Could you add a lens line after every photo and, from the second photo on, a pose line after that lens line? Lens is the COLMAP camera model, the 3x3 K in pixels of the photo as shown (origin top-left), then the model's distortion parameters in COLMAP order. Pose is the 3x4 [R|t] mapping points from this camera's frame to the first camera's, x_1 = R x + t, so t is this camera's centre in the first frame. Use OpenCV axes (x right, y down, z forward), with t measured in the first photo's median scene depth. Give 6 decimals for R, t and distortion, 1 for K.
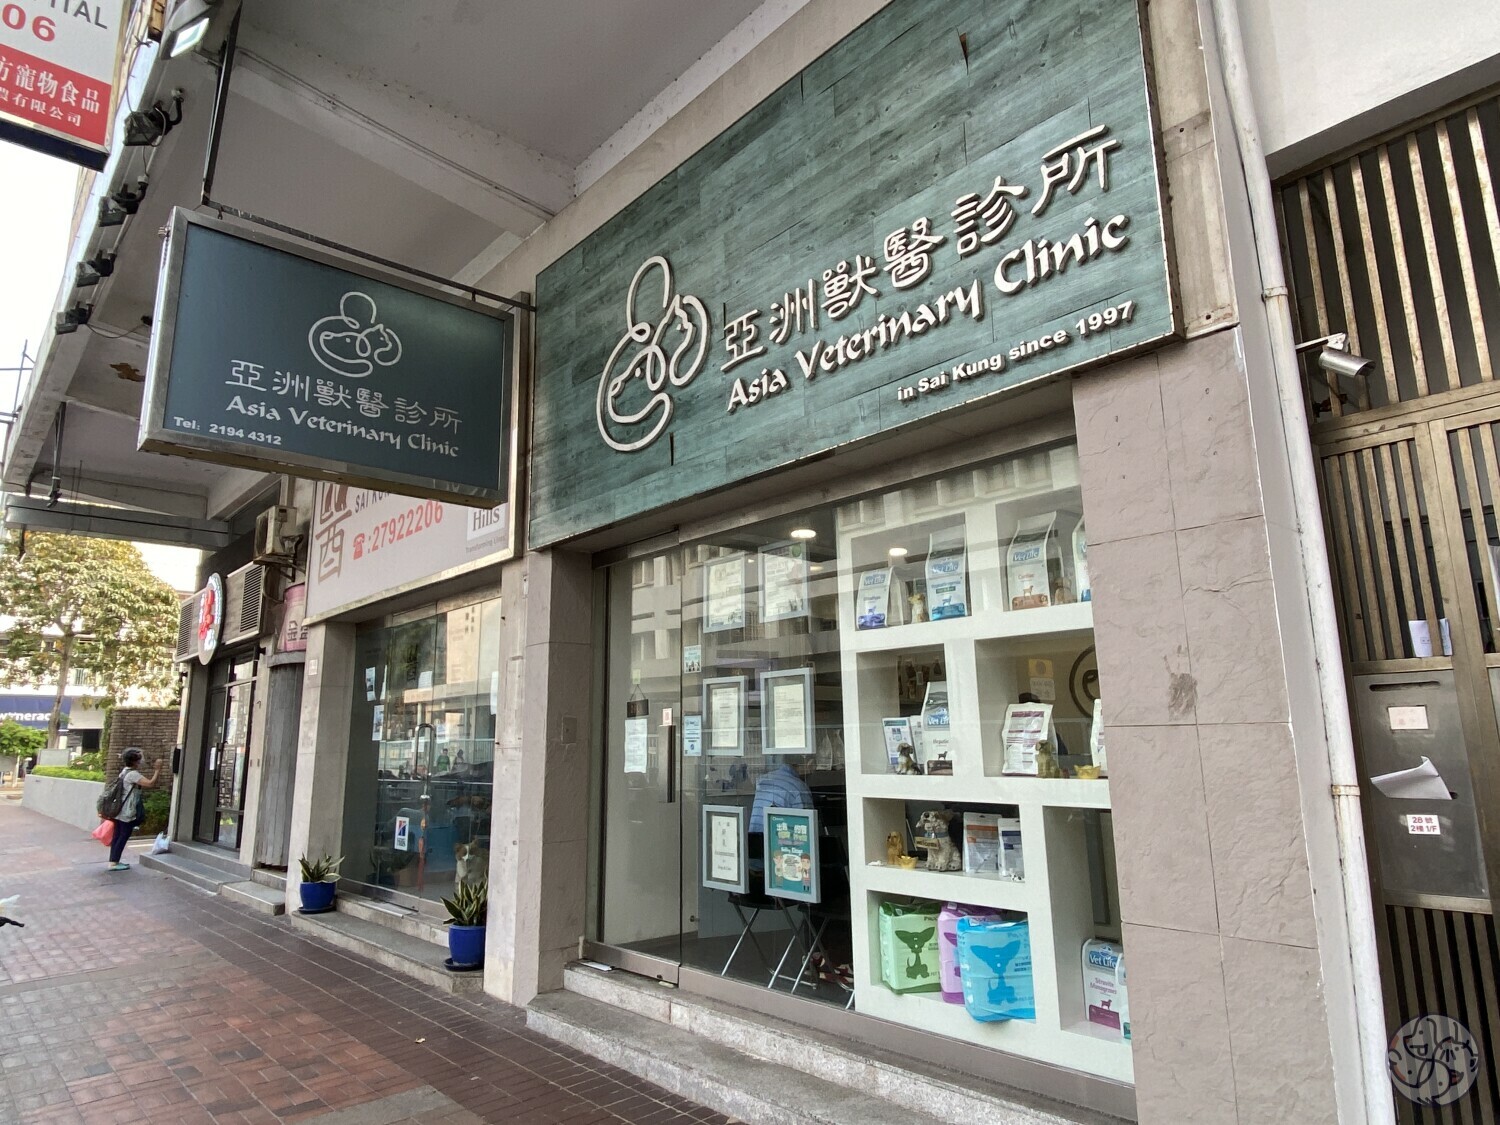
lens RADIAL K [[928.9, 0, 726.4], [0, 928.9, 566.1], [0, 0, 1]] dist [0.031300, -0.009023]
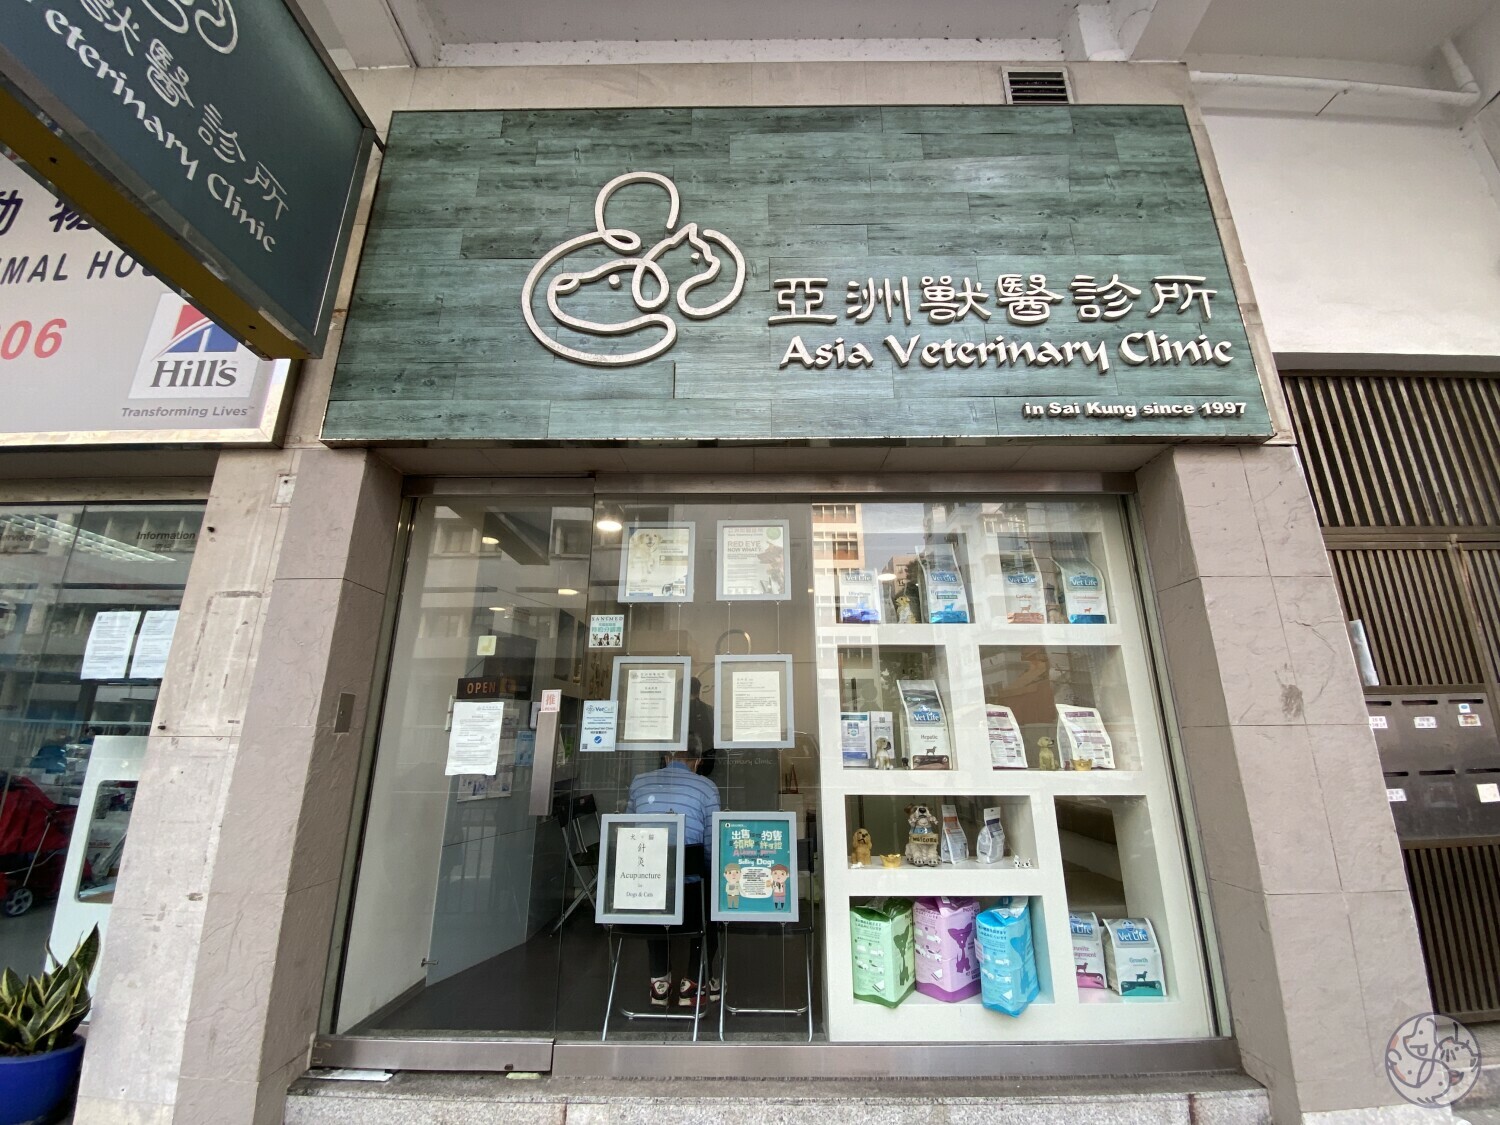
lens RADIAL K [[619.4, 0, 746.5], [0, 619.4, 562.9], [0, 0, 1]] dist [0.004145, -0.013125]
pose [[0.659042, 0.218943, 0.719533, -0.430405], [-0.151588, 0.975725, -0.158054, 0.129735], [-0.736671, -0.004908, 0.676233, 0.639005]]
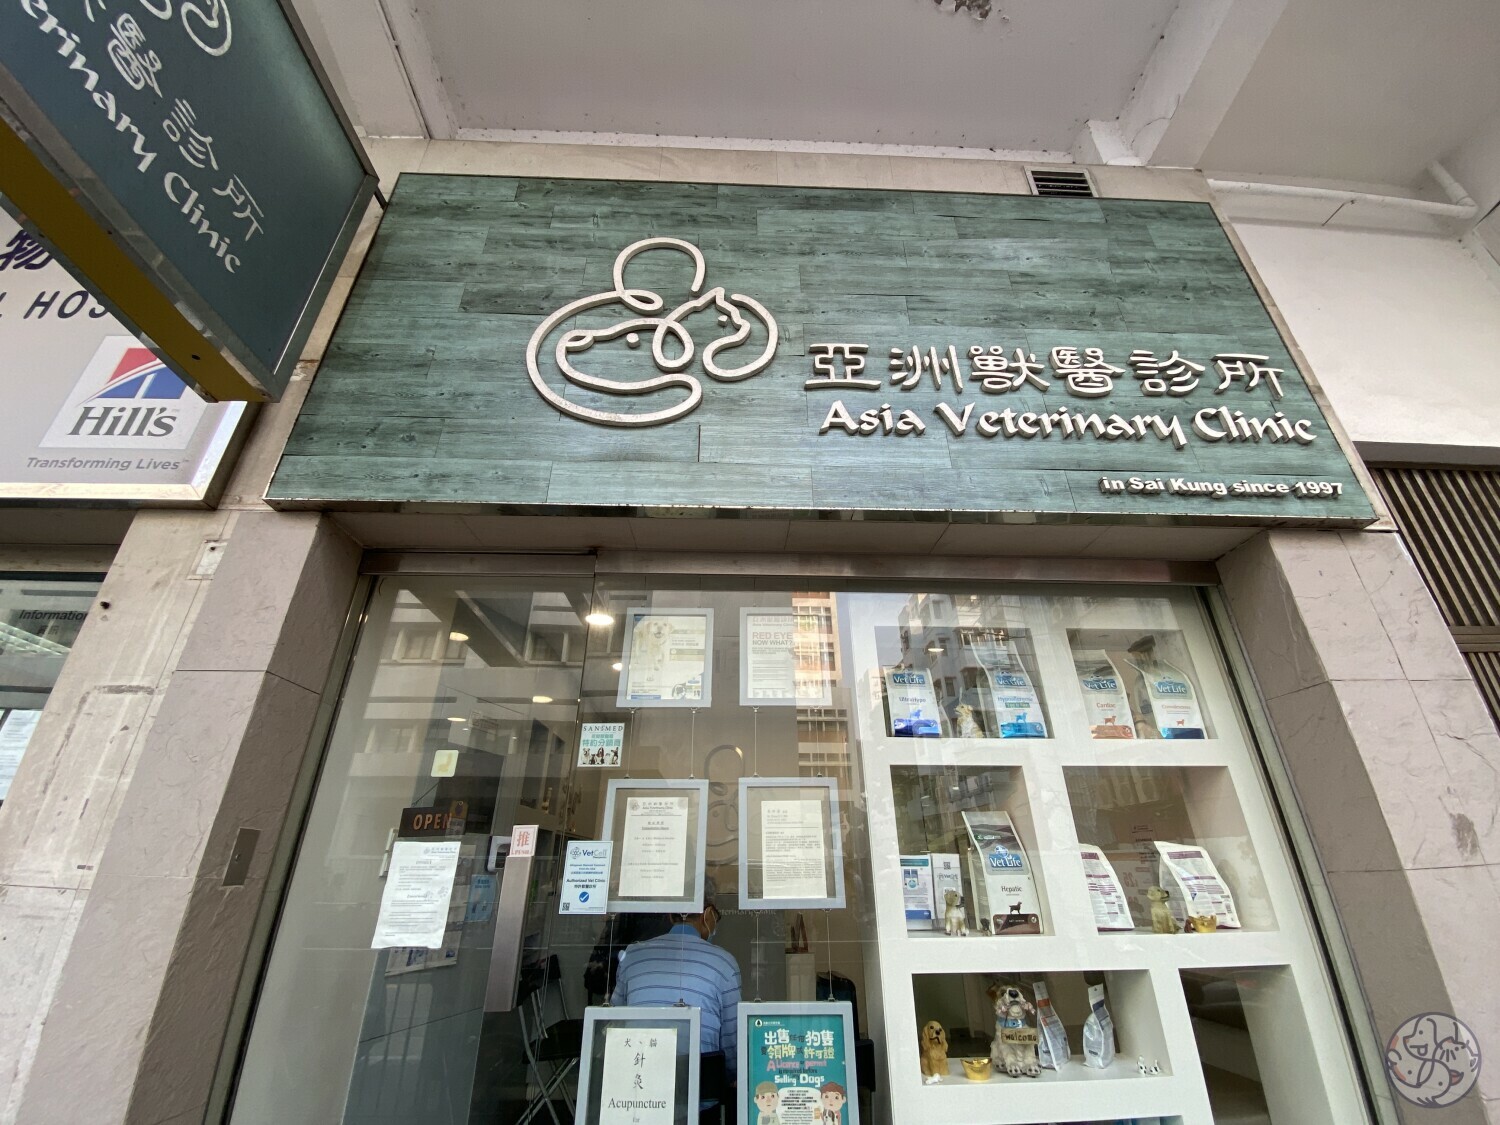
lens RADIAL K [[619.4, 0, 748.0], [0, 619.4, 557.9], [0, 0, 1]] dist [0.004145, -0.013125]
pose [[0.622213, 0.361793, 0.694232, -0.380117], [-0.154920, 0.926170, -0.343816, 0.133378], [-0.767366, 0.106376, 0.632323, 0.754365]]
